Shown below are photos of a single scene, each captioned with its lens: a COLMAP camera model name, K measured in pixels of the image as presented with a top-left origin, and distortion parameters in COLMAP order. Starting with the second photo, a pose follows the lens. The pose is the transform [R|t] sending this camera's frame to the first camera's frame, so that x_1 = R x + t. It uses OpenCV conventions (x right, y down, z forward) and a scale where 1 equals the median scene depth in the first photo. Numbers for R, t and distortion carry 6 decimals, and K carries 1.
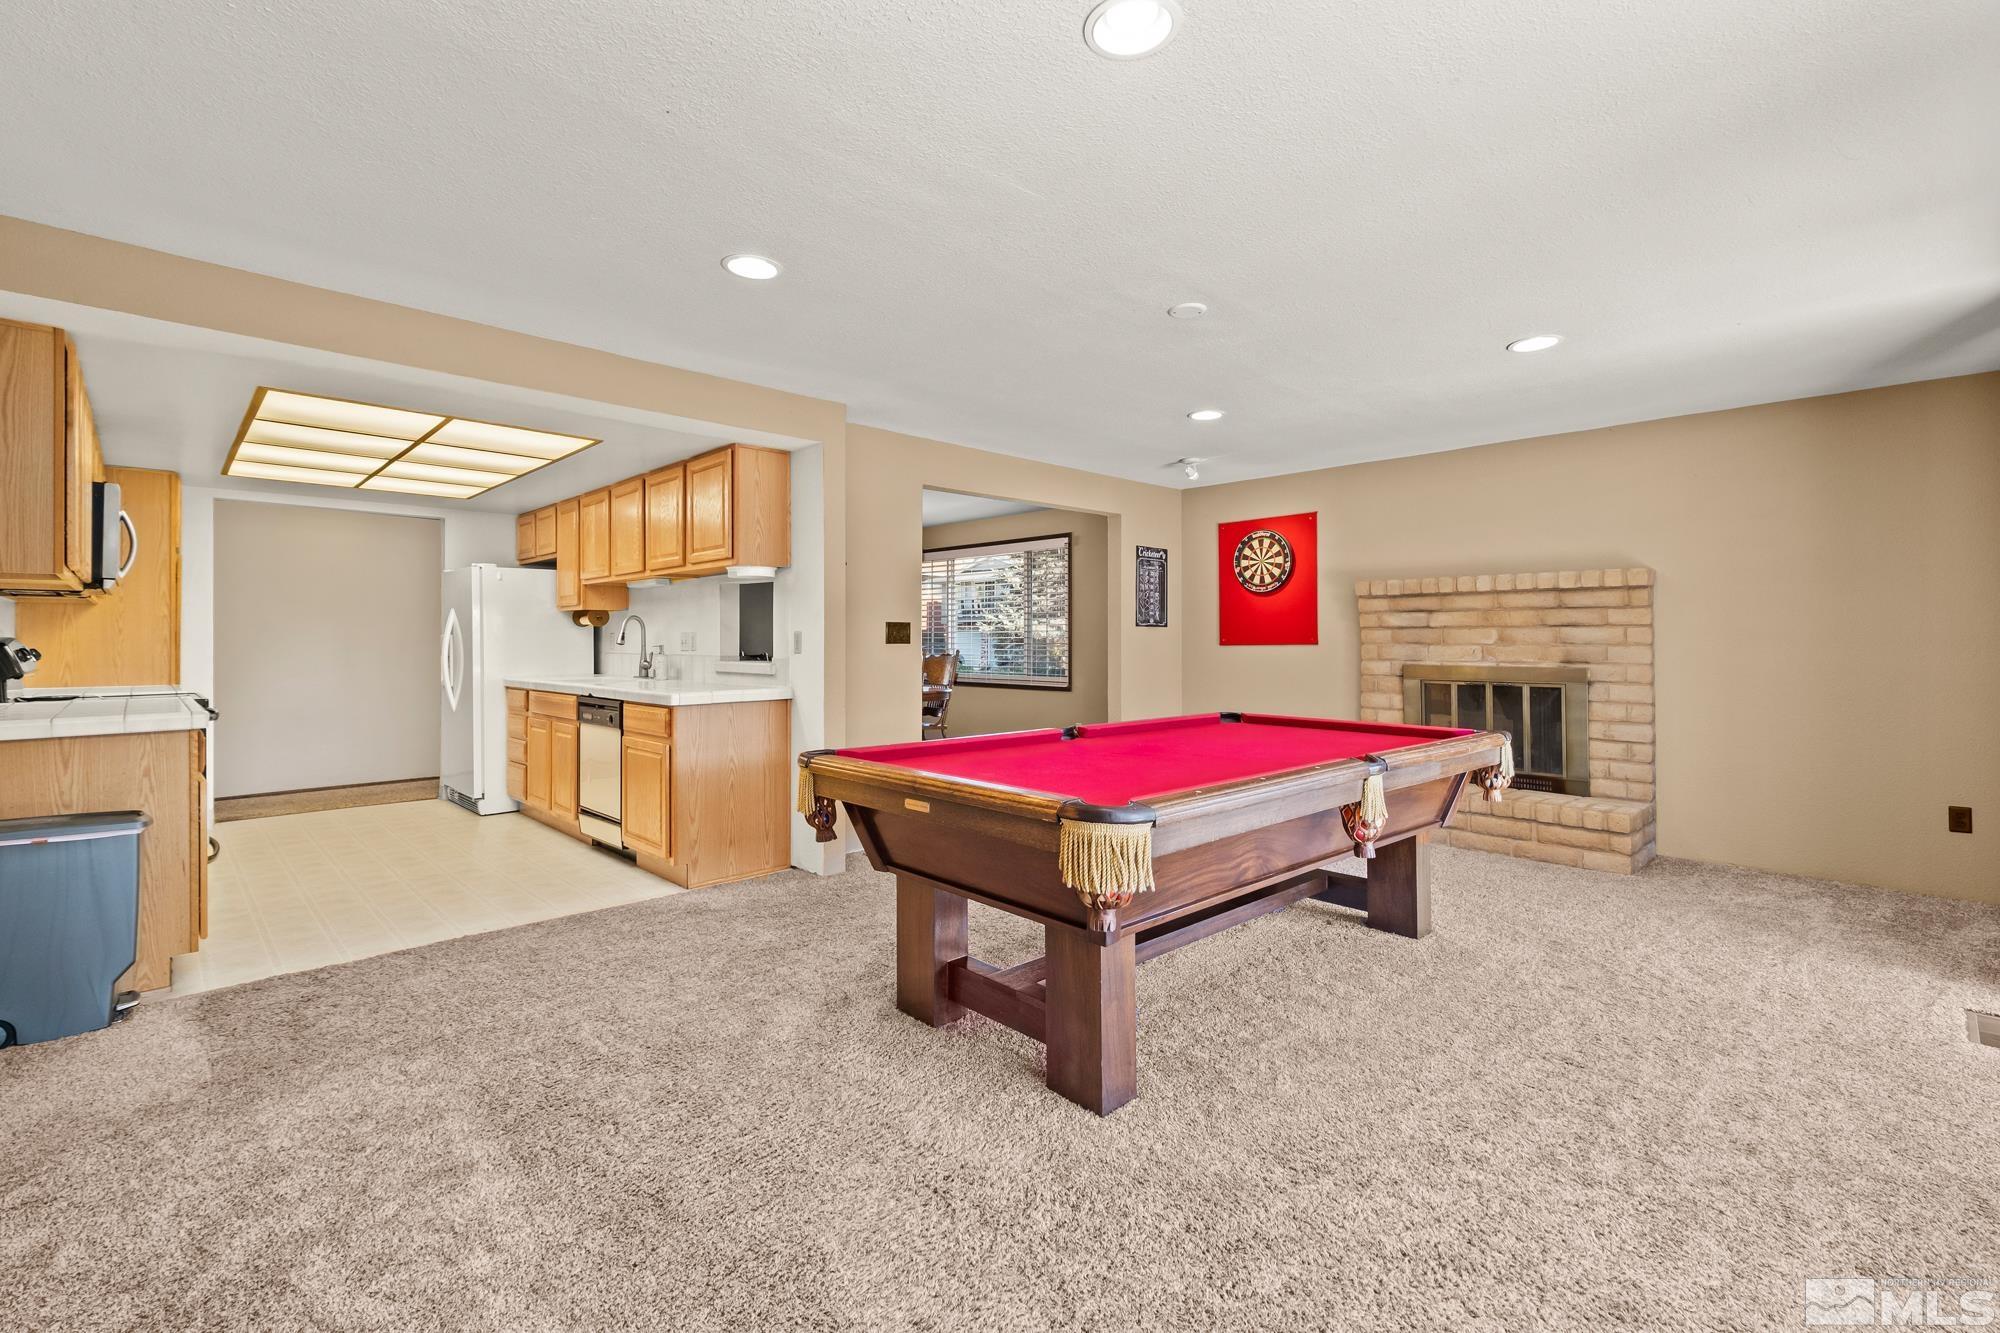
lens RADIAL K [[867.1, 0, 1002.0], [0, 867.1, 647.7], [0, 0, 1]] dist [0.017880, -0.002795]
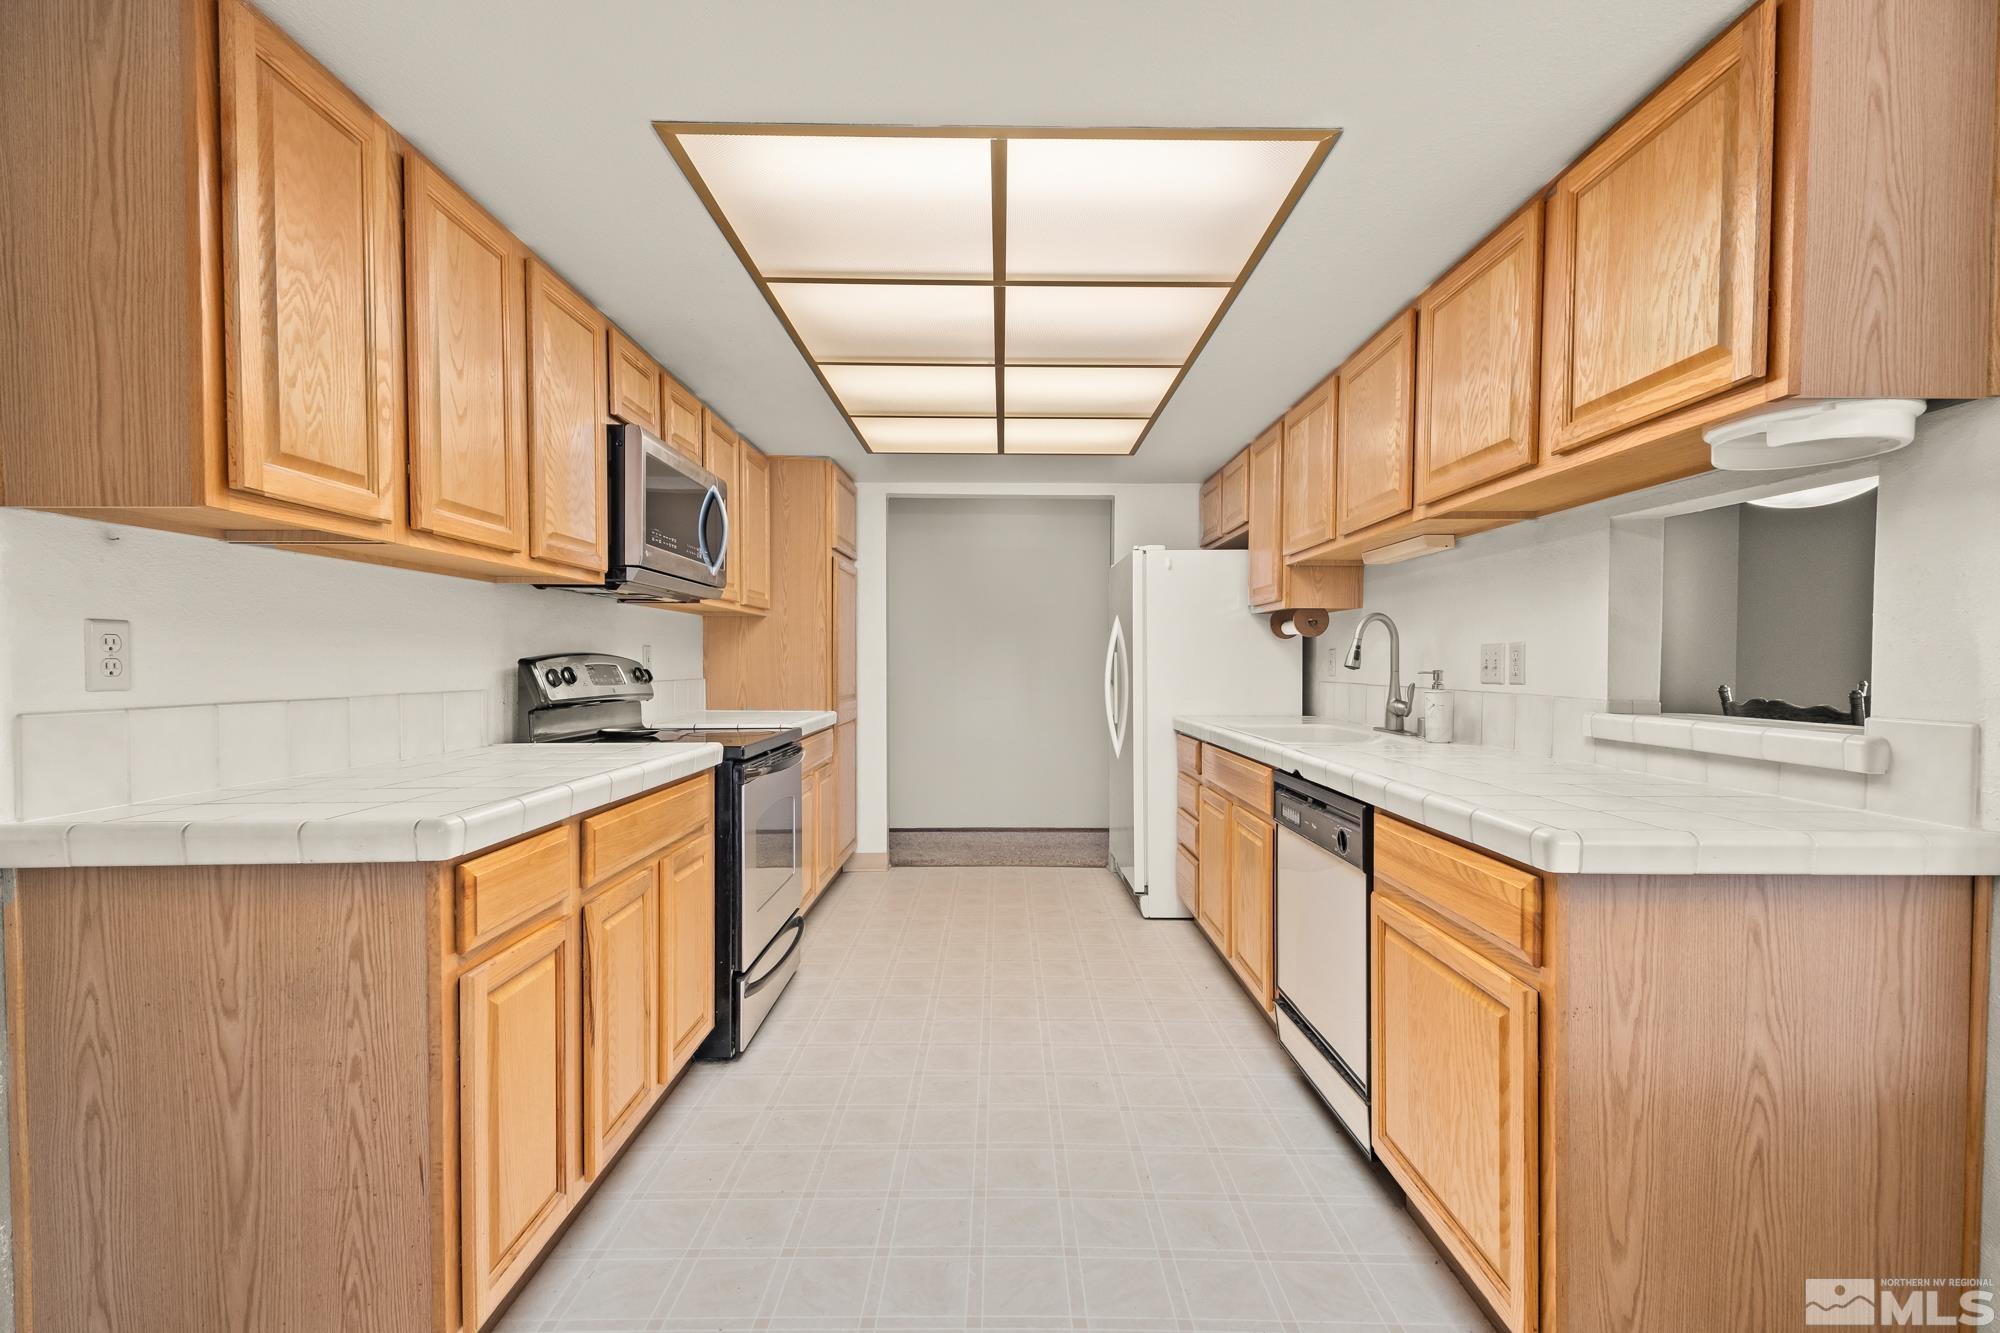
lens RADIAL K [[867.1, 0, 1000.6], [0, 867.1, 664.7], [0, 0, 1]] dist [0.017880, -0.002795]
pose [[0.717699, 0.006829, -0.696320, -0.230161], [-0.010102, 0.999949, -0.000605, -0.003281], [0.696280, 0.007469, 0.717731, 0.484715]]
